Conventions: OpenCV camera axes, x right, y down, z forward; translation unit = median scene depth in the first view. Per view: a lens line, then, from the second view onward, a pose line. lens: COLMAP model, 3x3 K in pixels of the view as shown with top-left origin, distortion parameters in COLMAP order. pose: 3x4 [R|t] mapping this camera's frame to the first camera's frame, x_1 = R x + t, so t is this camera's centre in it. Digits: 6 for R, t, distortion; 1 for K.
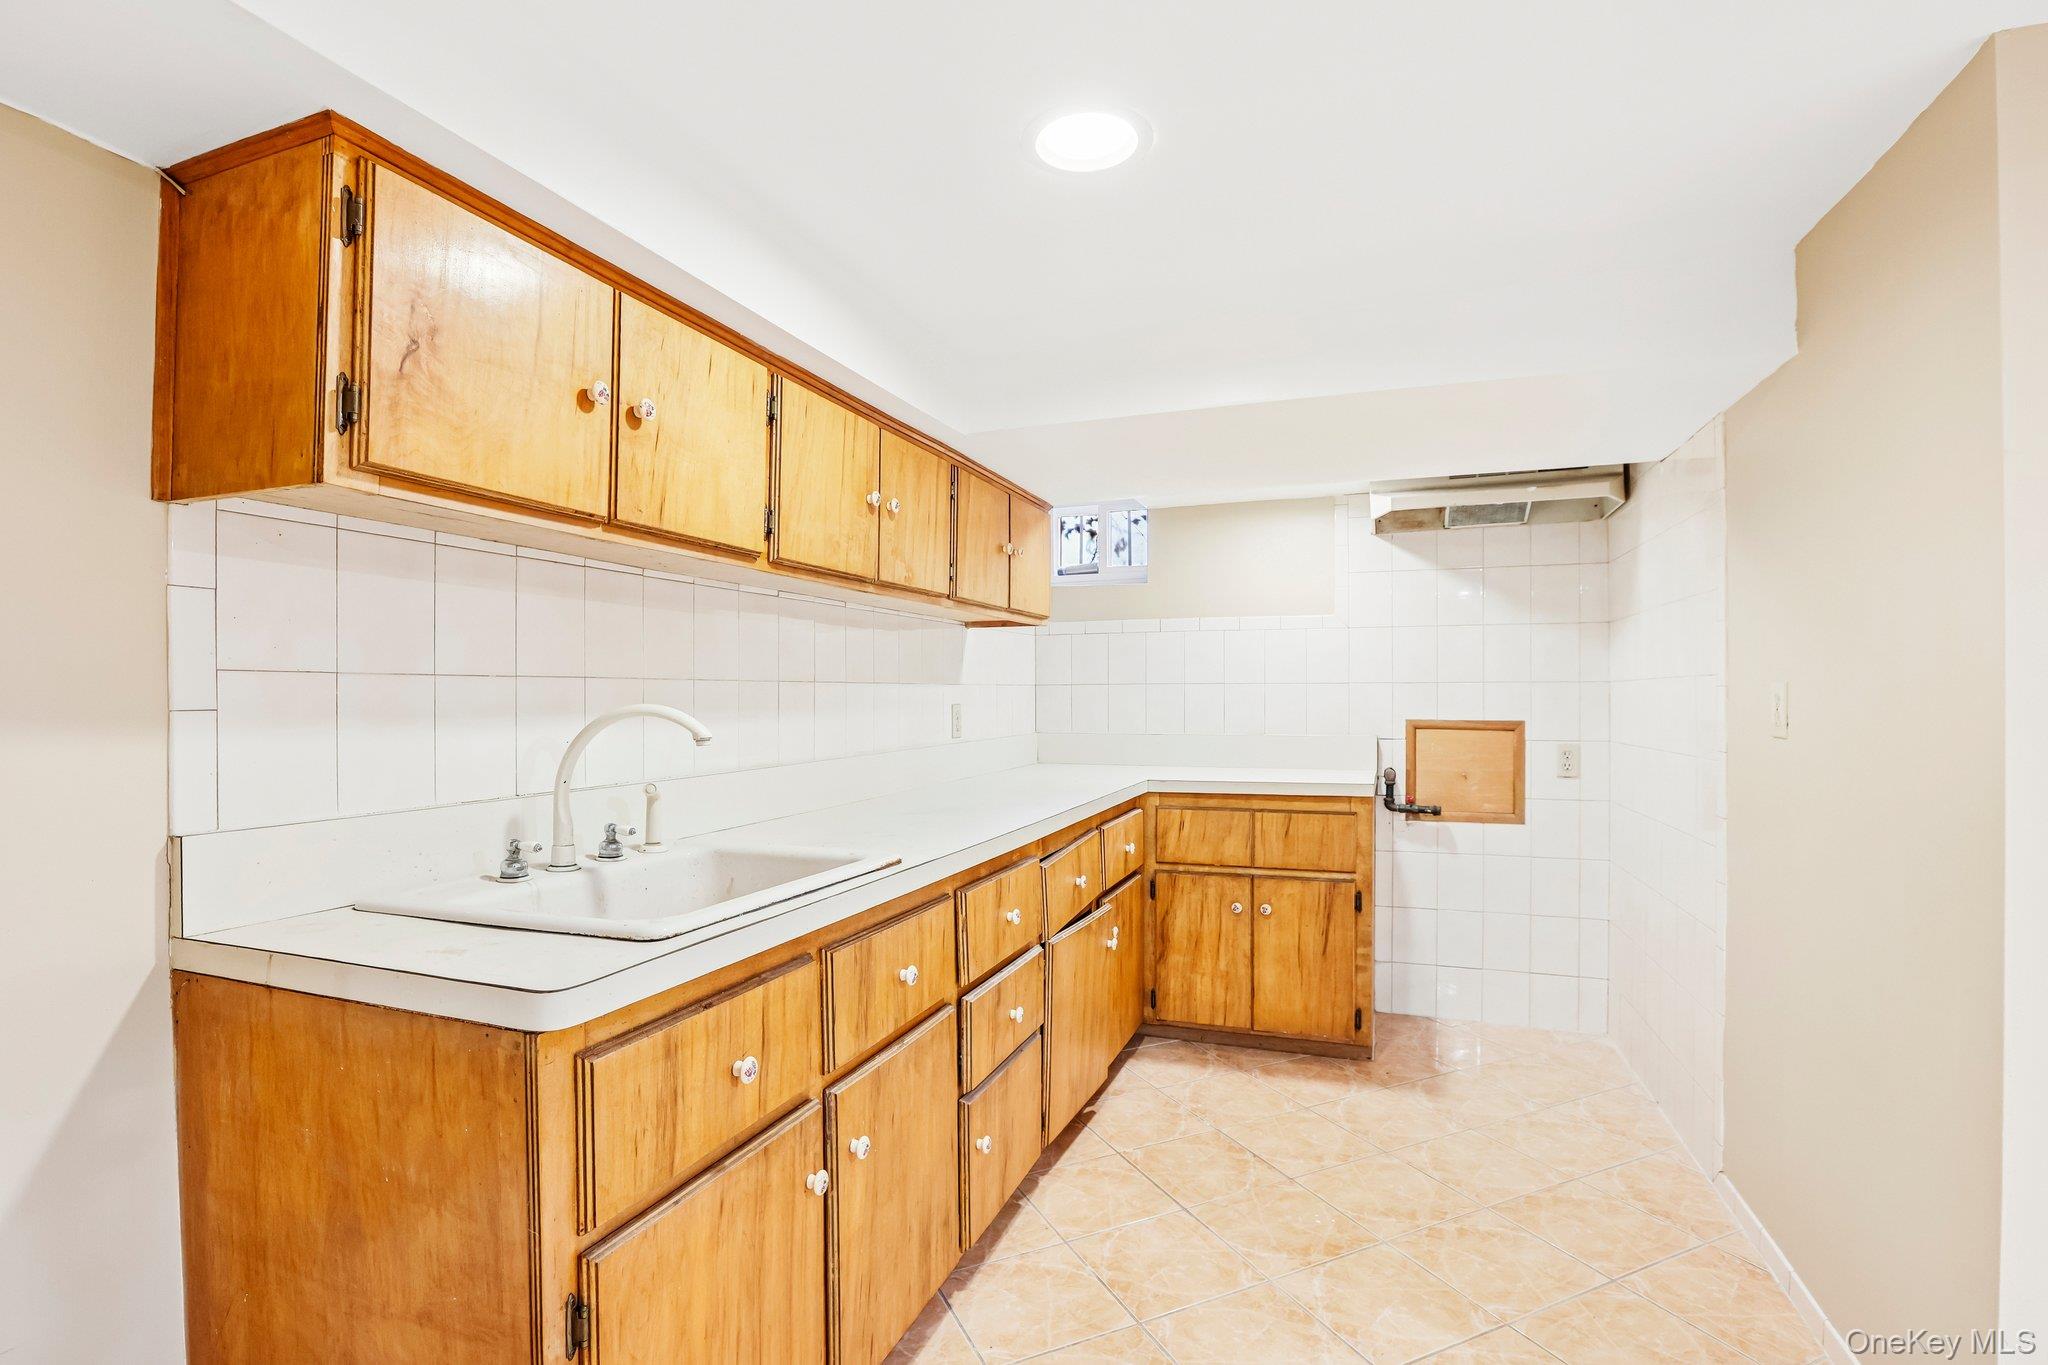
lens RADIAL K [[950.1, 0, 1020.3], [0, 950.1, 689.9], [0, 0, 1]] dist [-0.053975, 0.019980]
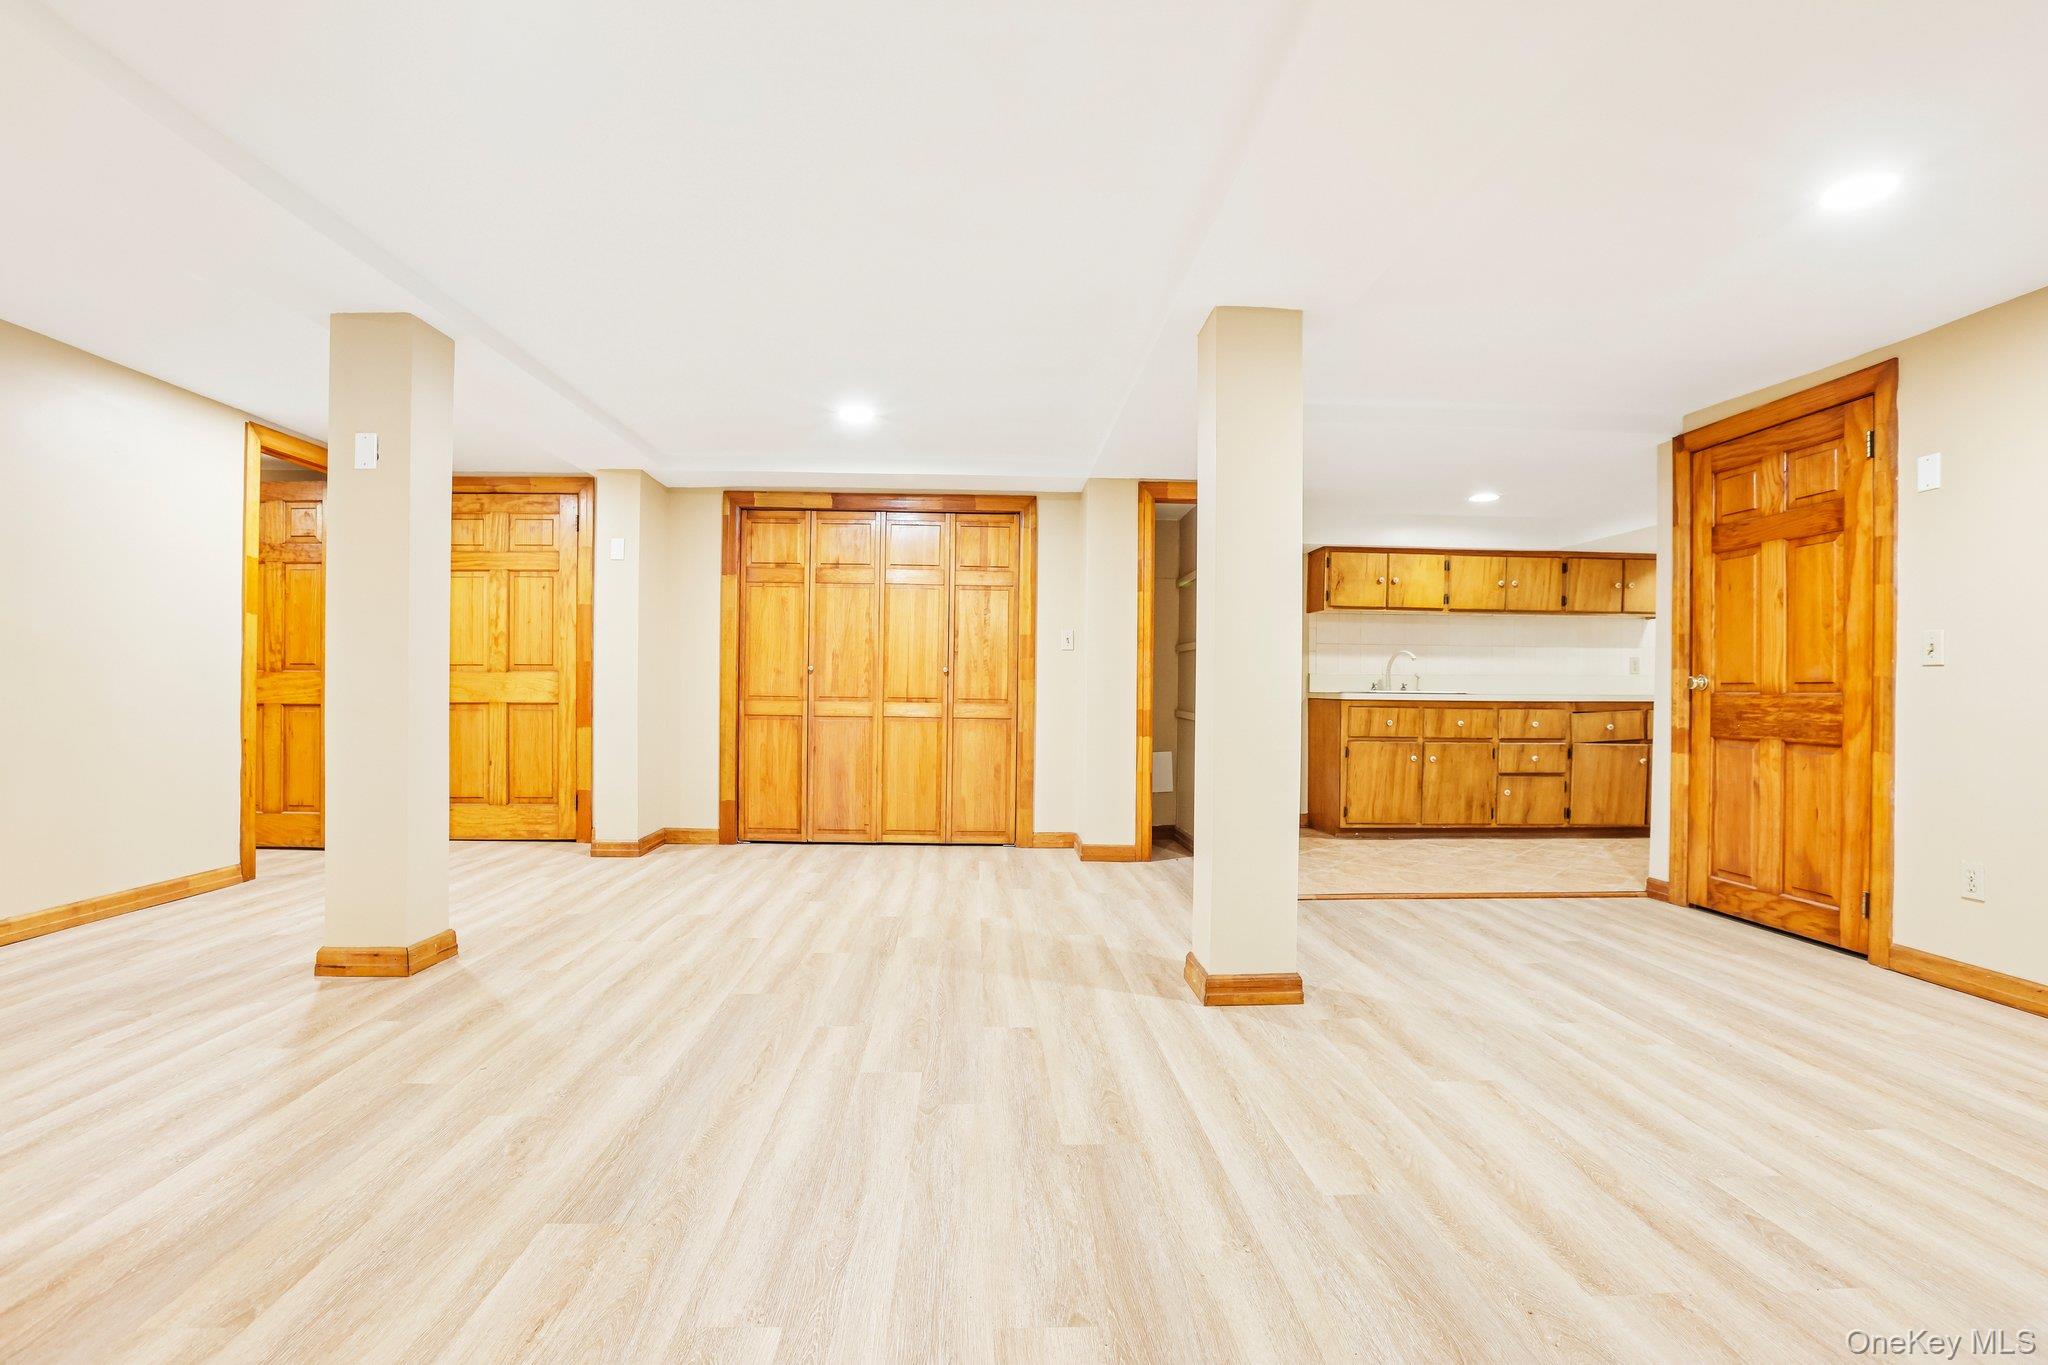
lens RADIAL K [[950.1, 0, 1020.3], [0, 950.1, 689.9], [0, 0, 1]] dist [-0.053975, 0.019980]
pose [[0.386020, 0.008157, -0.922454, 2.905382], [-0.005498, 0.999963, 0.006541, 0.180648], [0.922474, 0.002547, 0.386050, -2.220599]]
